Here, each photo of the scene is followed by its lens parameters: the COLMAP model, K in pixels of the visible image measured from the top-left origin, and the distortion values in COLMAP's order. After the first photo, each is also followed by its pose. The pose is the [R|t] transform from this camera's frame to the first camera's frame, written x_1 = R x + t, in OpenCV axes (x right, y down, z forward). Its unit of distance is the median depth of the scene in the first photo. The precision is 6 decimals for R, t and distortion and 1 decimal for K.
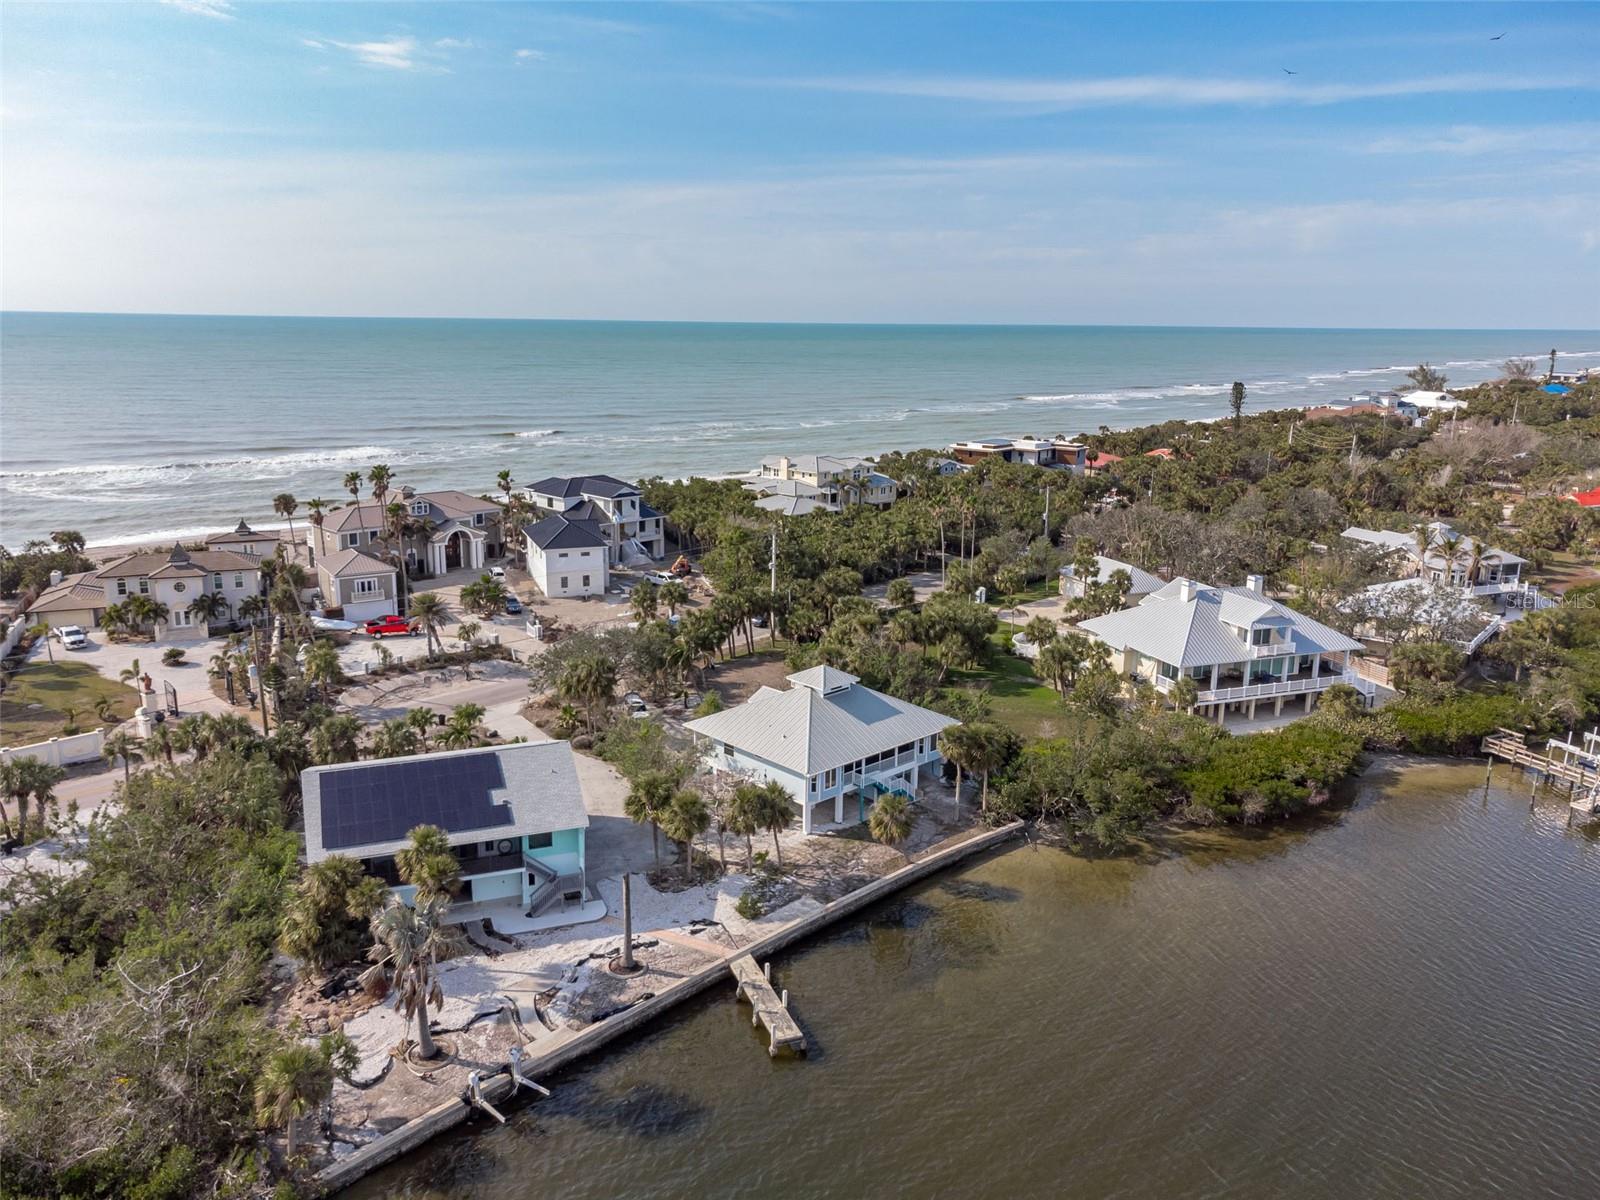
lens RADIAL K [[1193.7, 0, 796.5], [0, 1193.7, 563.1], [0, 0, 1]] dist [0.050371, -0.091207]
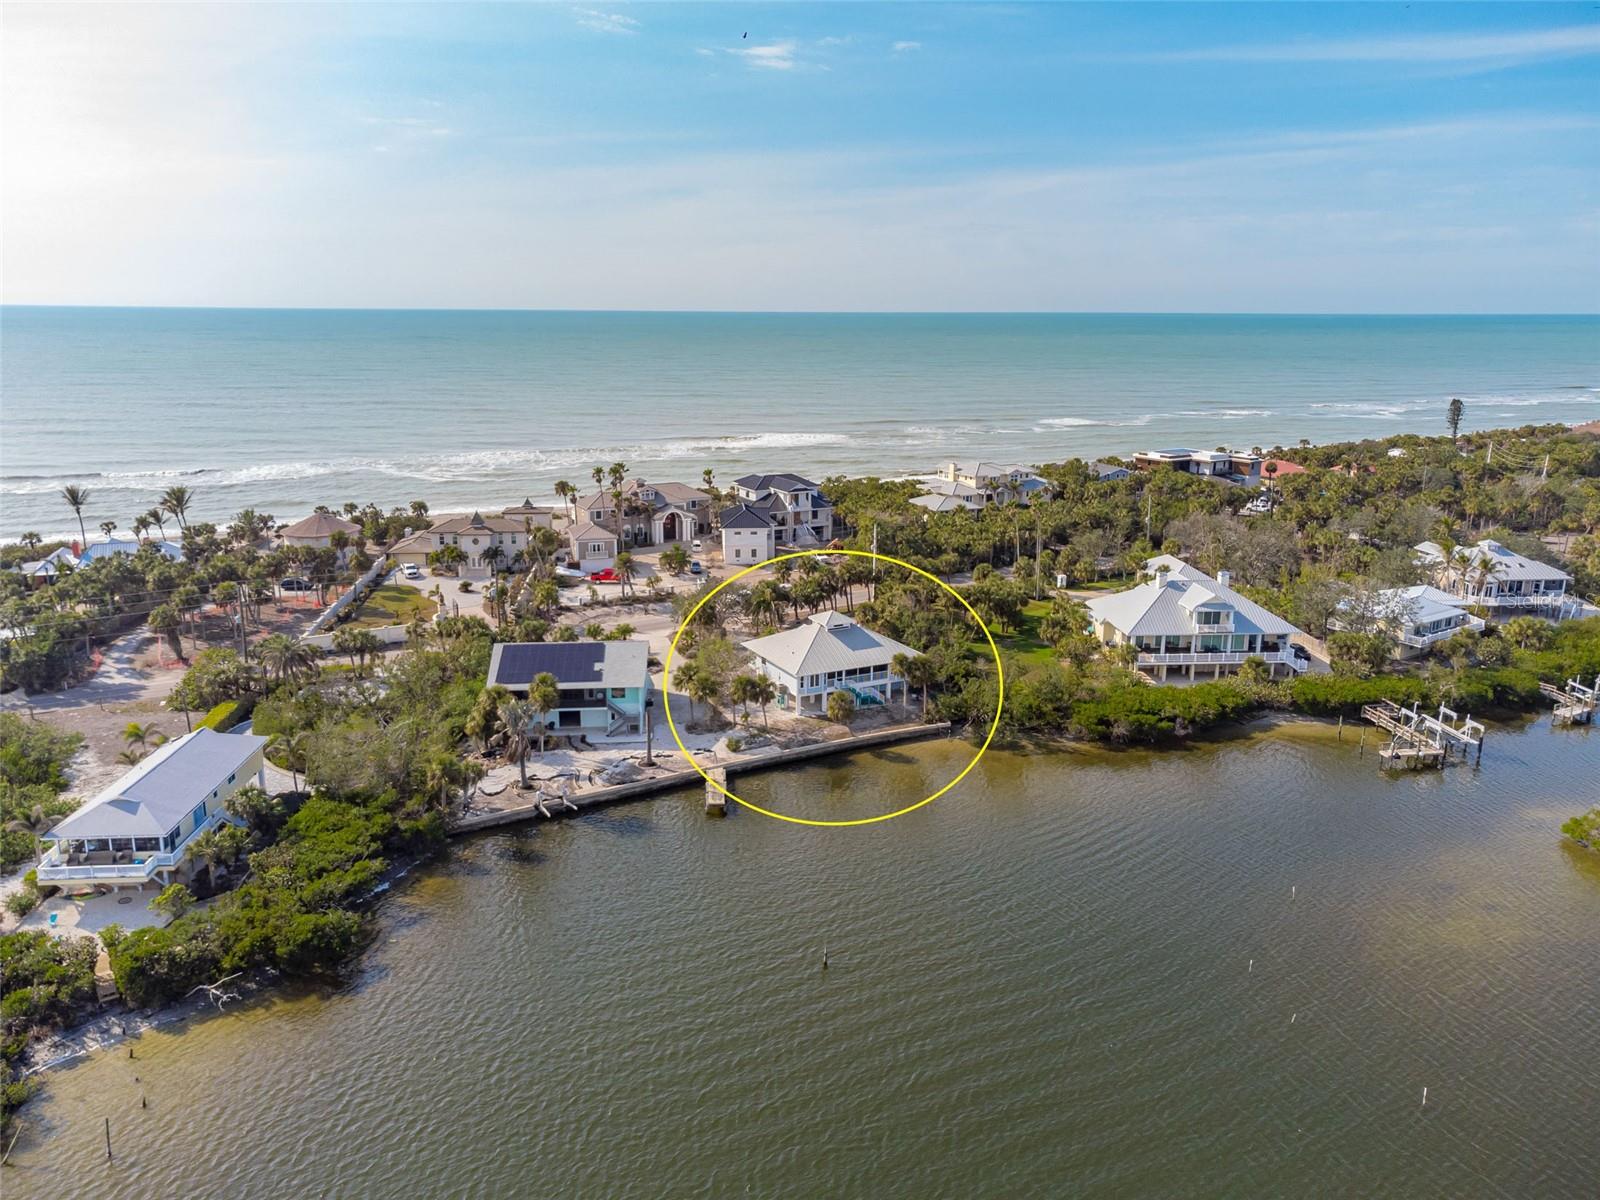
lens RADIAL K [[1193.7, 0, 796.5], [0, 1193.7, 563.1], [0, 0, 1]] dist [0.050371, -0.091207]
pose [[0.959249, 0.051731, -0.277787, 0.308776], [-0.049858, 0.998661, 0.013807, 0.006519], [0.278129, 0.000605, 0.960543, -0.350908]]
